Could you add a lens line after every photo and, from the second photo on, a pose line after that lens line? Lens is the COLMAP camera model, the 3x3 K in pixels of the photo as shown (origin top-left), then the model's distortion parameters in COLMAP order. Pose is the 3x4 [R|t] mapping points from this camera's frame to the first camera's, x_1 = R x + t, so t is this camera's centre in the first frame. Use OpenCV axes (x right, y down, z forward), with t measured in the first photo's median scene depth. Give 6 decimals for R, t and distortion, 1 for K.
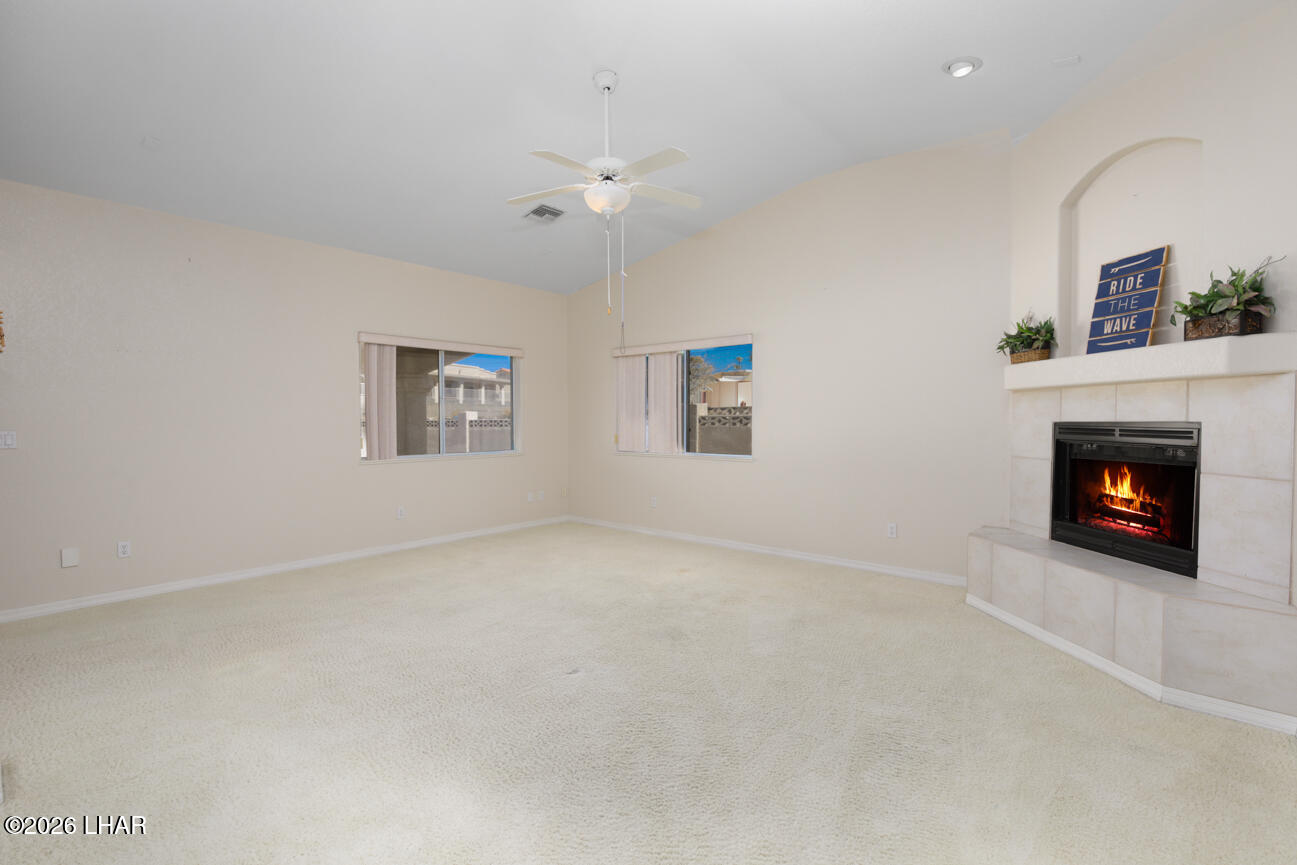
lens RADIAL K [[607.4, 0, 648.5], [0, 607.4, 432.5], [0, 0, 1]] dist [0.000883, 0.000101]
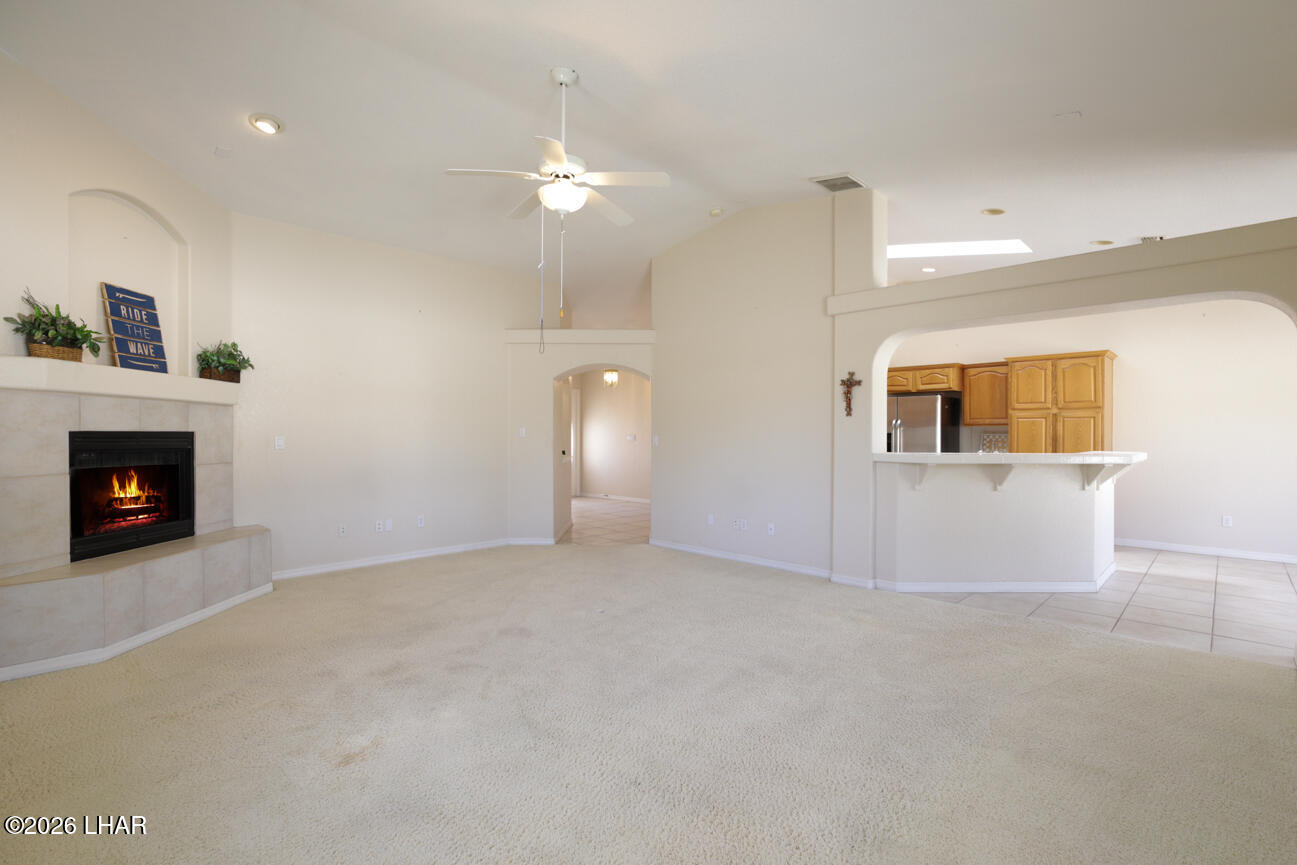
lens RADIAL K [[607.4, 0, 648.5], [0, 607.4, 432.5], [0, 0, 1]] dist [0.000883, 0.000101]
pose [[-0.997582, -0.009660, 0.068827, -0.282035], [-0.008313, 0.999769, 0.019833, -0.046896], [-0.069003, 0.019213, -0.997431, 2.089880]]
